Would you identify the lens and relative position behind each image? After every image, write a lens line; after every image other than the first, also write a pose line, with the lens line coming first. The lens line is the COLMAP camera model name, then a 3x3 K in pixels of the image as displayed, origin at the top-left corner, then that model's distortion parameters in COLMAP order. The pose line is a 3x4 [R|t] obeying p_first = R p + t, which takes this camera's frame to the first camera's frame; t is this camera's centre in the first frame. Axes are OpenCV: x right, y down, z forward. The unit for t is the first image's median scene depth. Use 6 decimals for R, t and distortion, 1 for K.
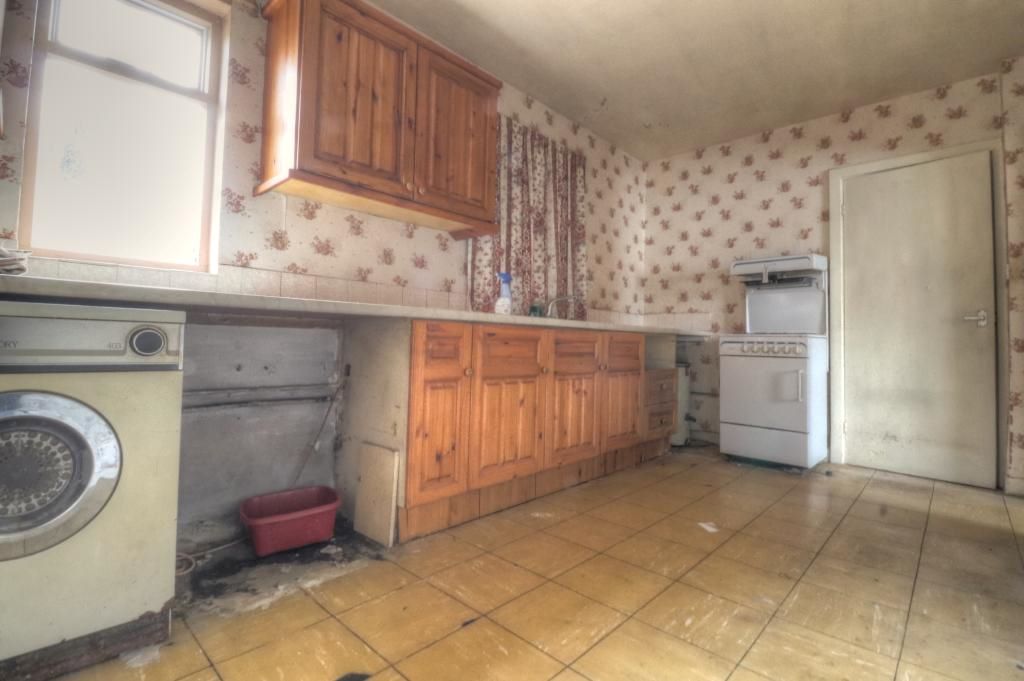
lens RADIAL K [[482.3, 0, 525.7], [0, 482.3, 339.9], [0, 0, 1]] dist [0.002591, -0.010095]
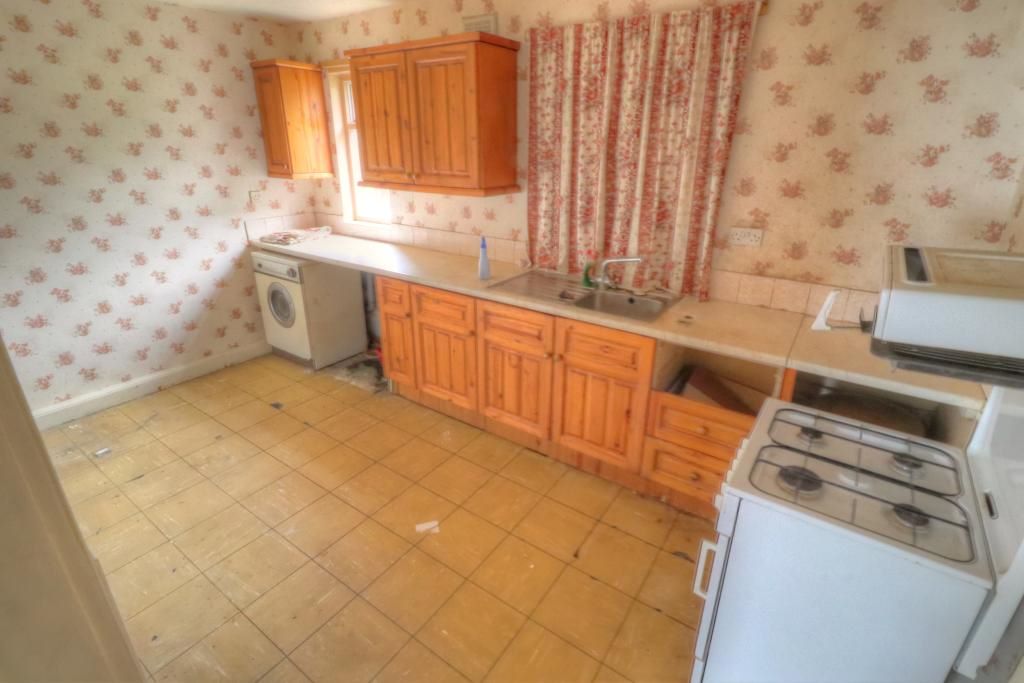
lens RADIAL K [[482.3, 0, 525.7], [0, 482.3, 340.9], [0, 0, 1]] dist [0.002591, -0.010095]
pose [[0.138055, 0.362931, -0.921532, 1.255142], [0.001366, 0.930371, 0.366617, -0.382143], [0.990424, -0.051872, 0.127947, 1.120515]]
